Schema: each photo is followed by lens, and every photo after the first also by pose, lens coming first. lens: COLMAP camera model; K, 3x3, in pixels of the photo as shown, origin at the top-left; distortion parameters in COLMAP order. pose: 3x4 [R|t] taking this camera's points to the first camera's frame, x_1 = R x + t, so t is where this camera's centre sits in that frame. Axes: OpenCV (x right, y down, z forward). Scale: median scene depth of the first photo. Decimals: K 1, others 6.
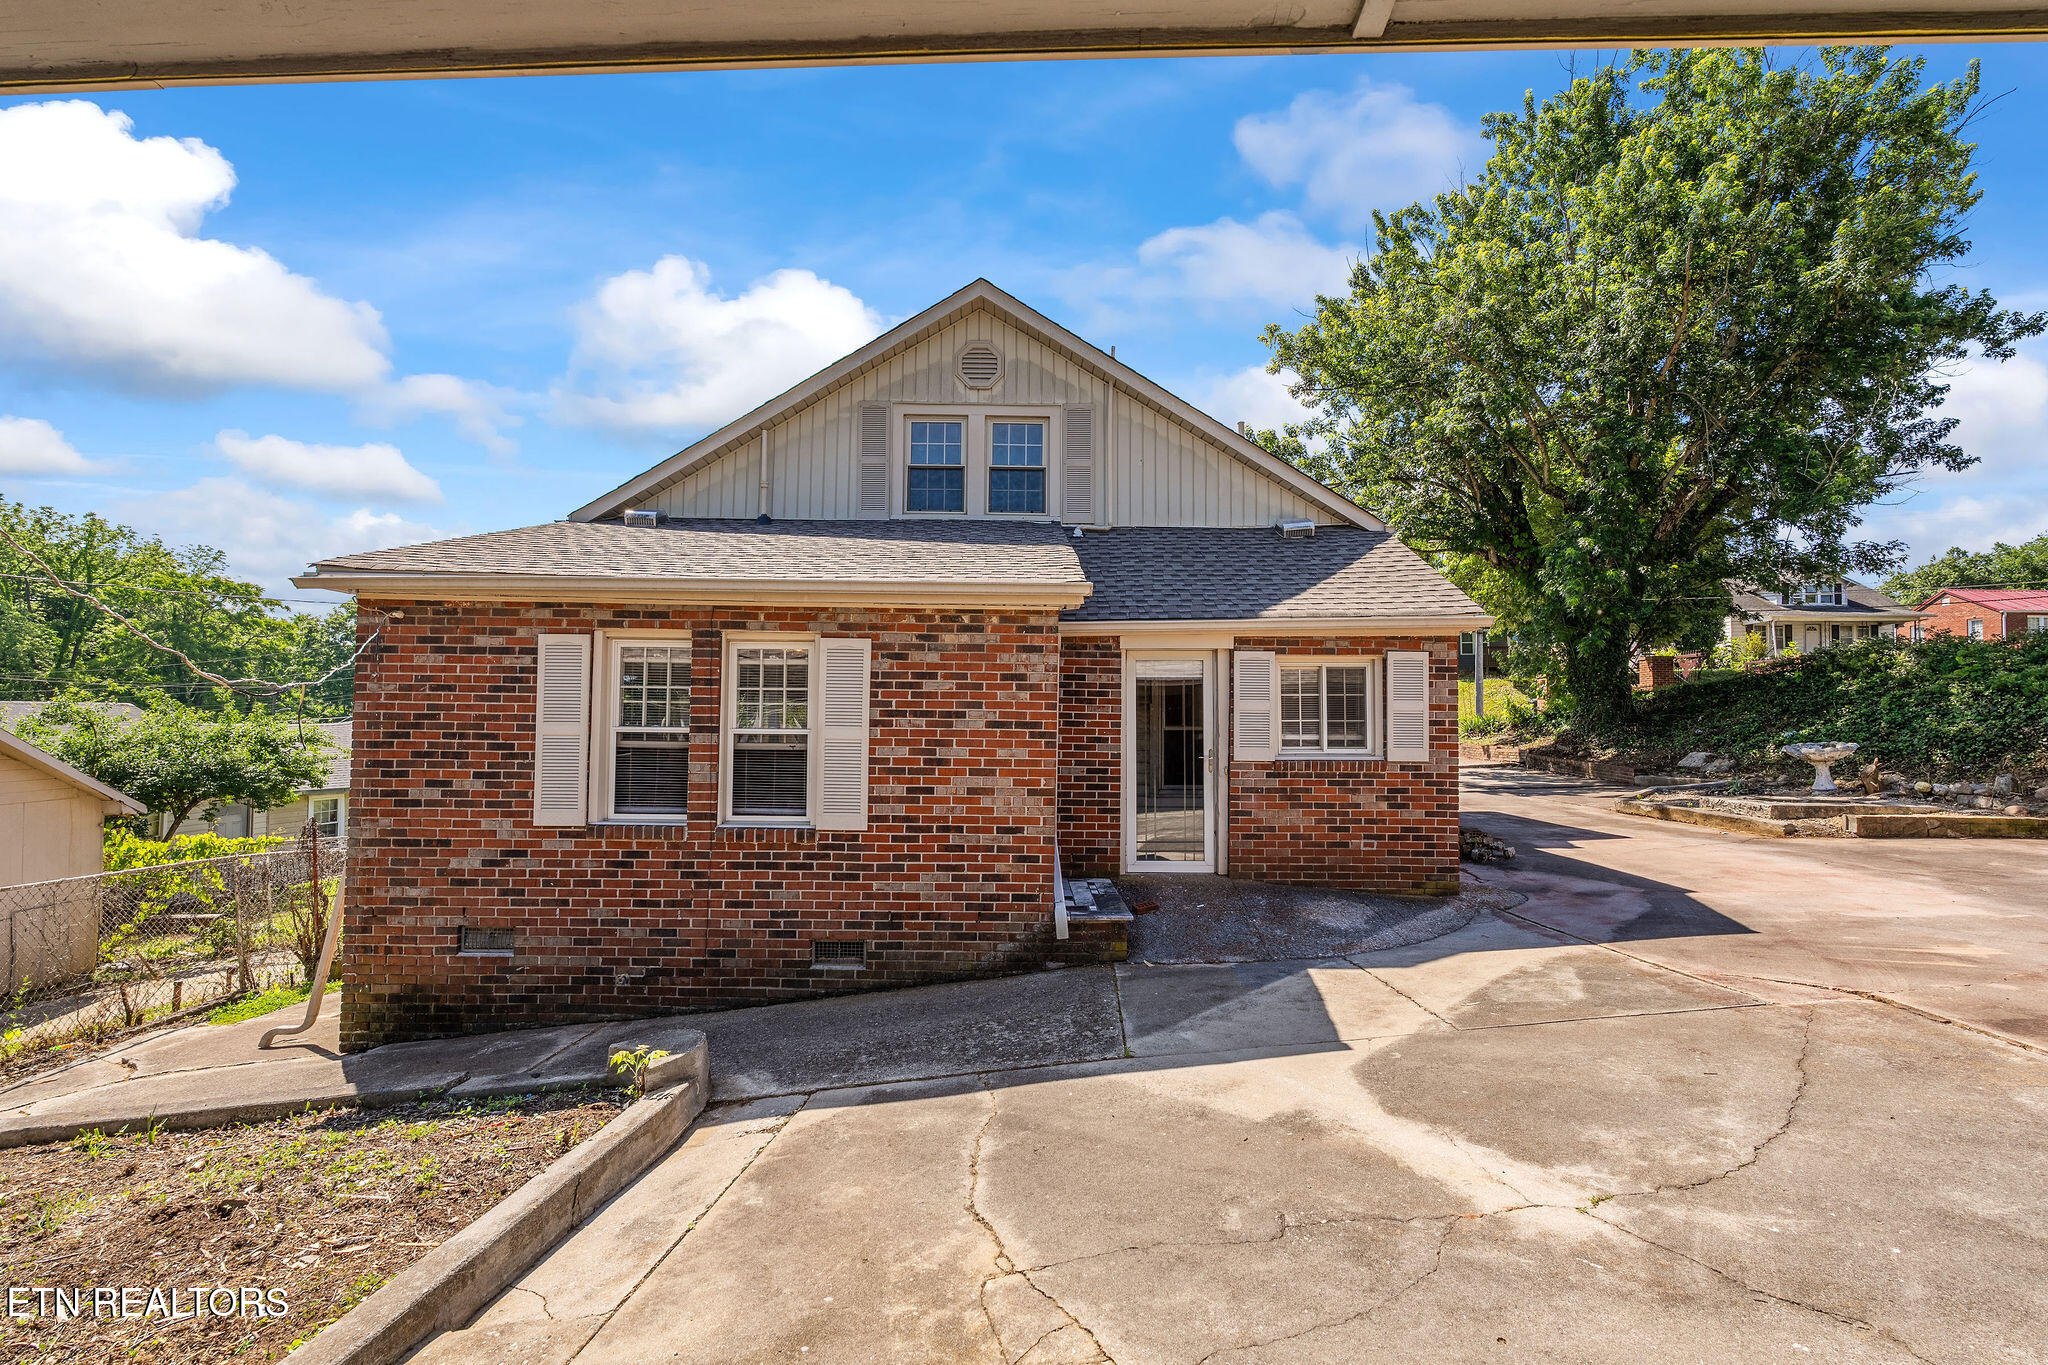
lens RADIAL K [[915.0, 0, 1018.9], [0, 915.0, 672.8], [0, 0, 1]] dist [-0.002326, -0.000907]
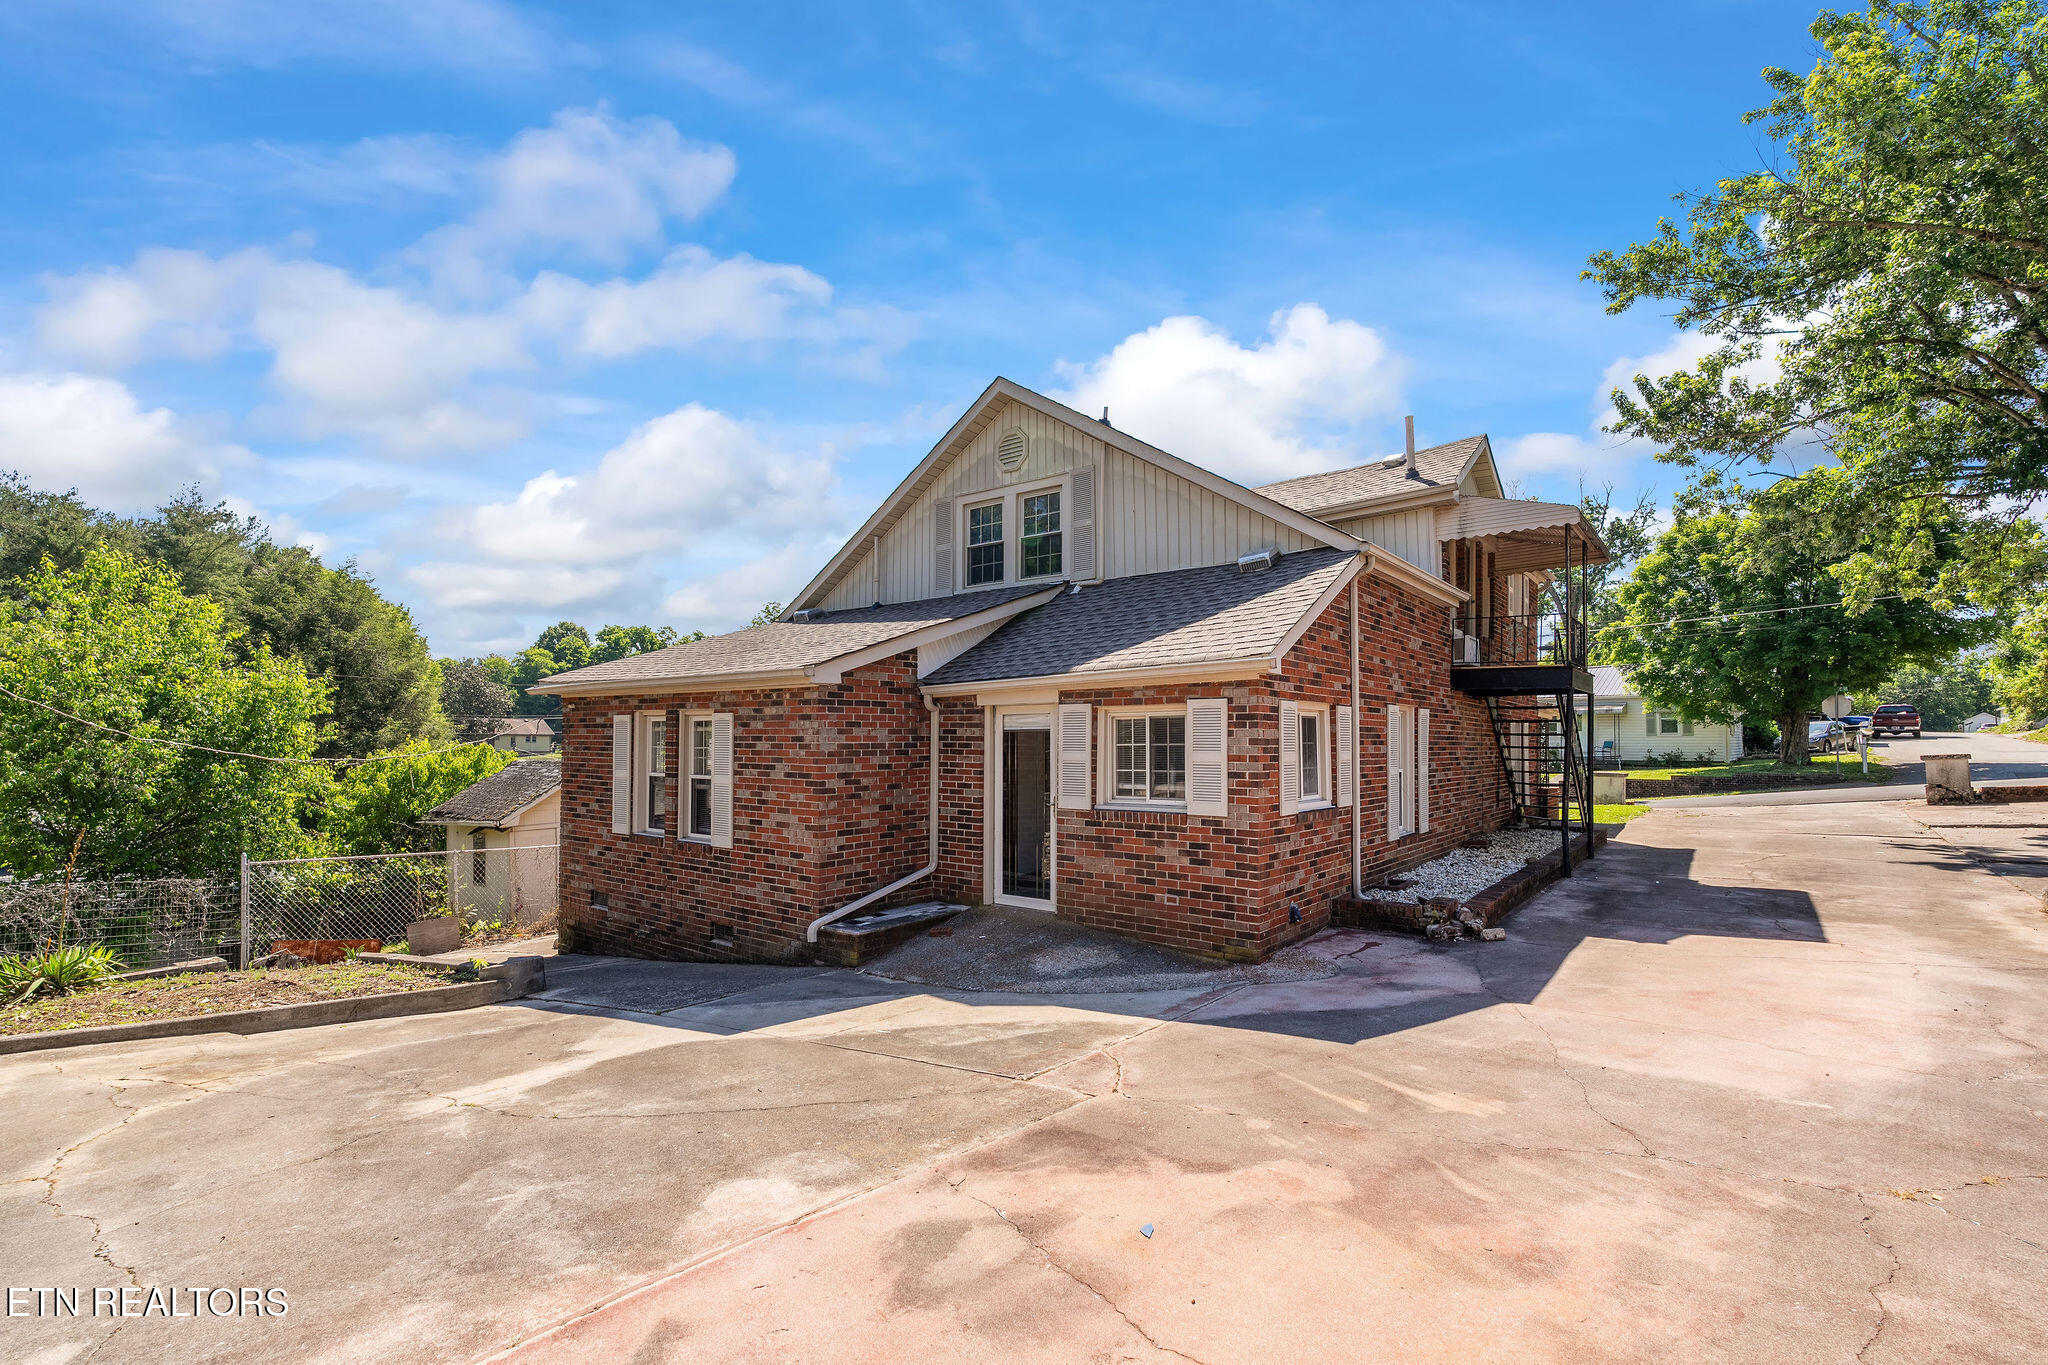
lens RADIAL K [[925.8, 0, 1021.8], [0, 925.8, 701.3], [0, 0, 1]] dist [-0.000589, -0.000503]
pose [[0.778048, -0.035426, -0.627205, 0.880753], [0.040573, 0.999158, -0.006104, -0.022884], [0.626893, -0.020698, 0.778831, 0.139593]]
